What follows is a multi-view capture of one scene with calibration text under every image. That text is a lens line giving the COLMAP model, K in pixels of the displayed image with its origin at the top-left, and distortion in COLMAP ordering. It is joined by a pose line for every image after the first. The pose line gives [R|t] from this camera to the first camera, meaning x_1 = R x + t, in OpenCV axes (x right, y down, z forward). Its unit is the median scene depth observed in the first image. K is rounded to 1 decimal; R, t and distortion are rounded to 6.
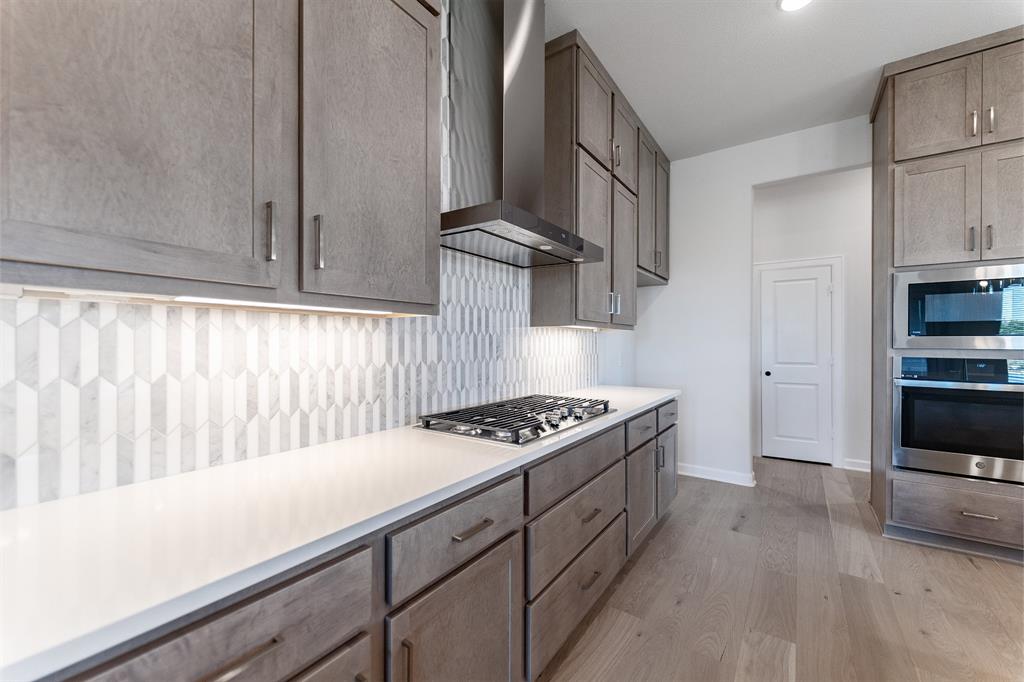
lens RADIAL K [[410.3, 0, 510.9], [0, 410.3, 343.4], [0, 0, 1]] dist [-0.001339, -0.000221]
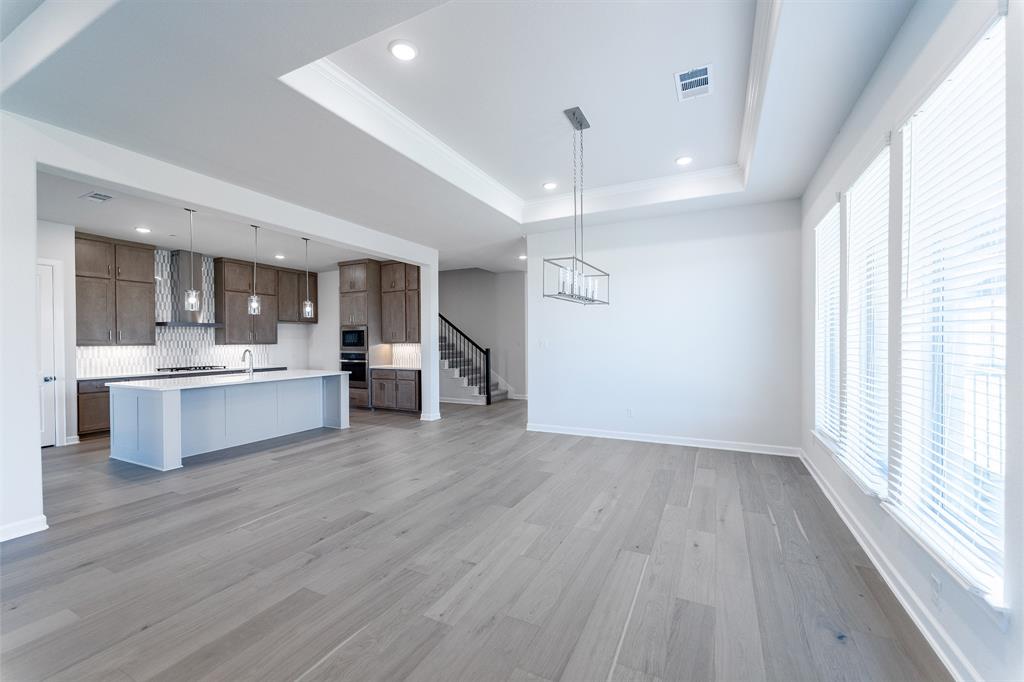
lens RADIAL K [[410.3, 0, 510.9], [0, 410.3, 343.4], [0, 0, 1]] dist [-0.001339, -0.000221]
pose [[0.989238, -0.010598, 0.145930, 1.975595], [0.010461, 0.999944, 0.001702, -0.036165], [-0.145940, -0.000157, 0.989293, -2.644327]]
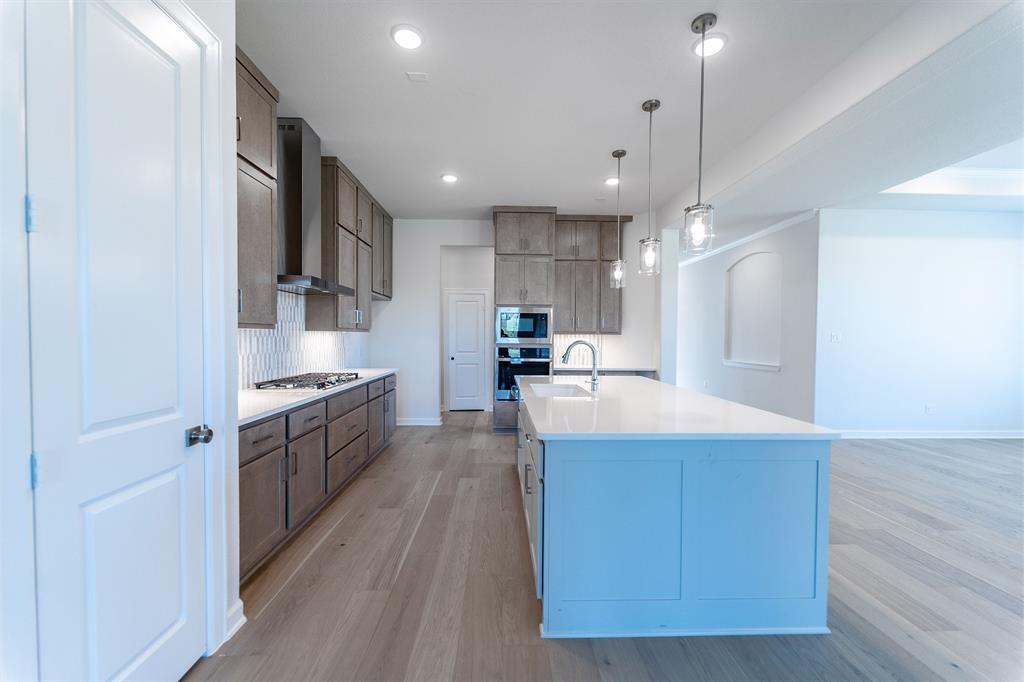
lens RADIAL K [[410.3, 0, 510.9], [0, 410.3, 343.4], [0, 0, 1]] dist [-0.001339, -0.000221]
pose [[0.802280, -0.006717, 0.596910, -0.278241], [-0.003582, 0.999865, 0.016065, -0.022417], [-0.596937, -0.015027, 0.802147, -0.795175]]
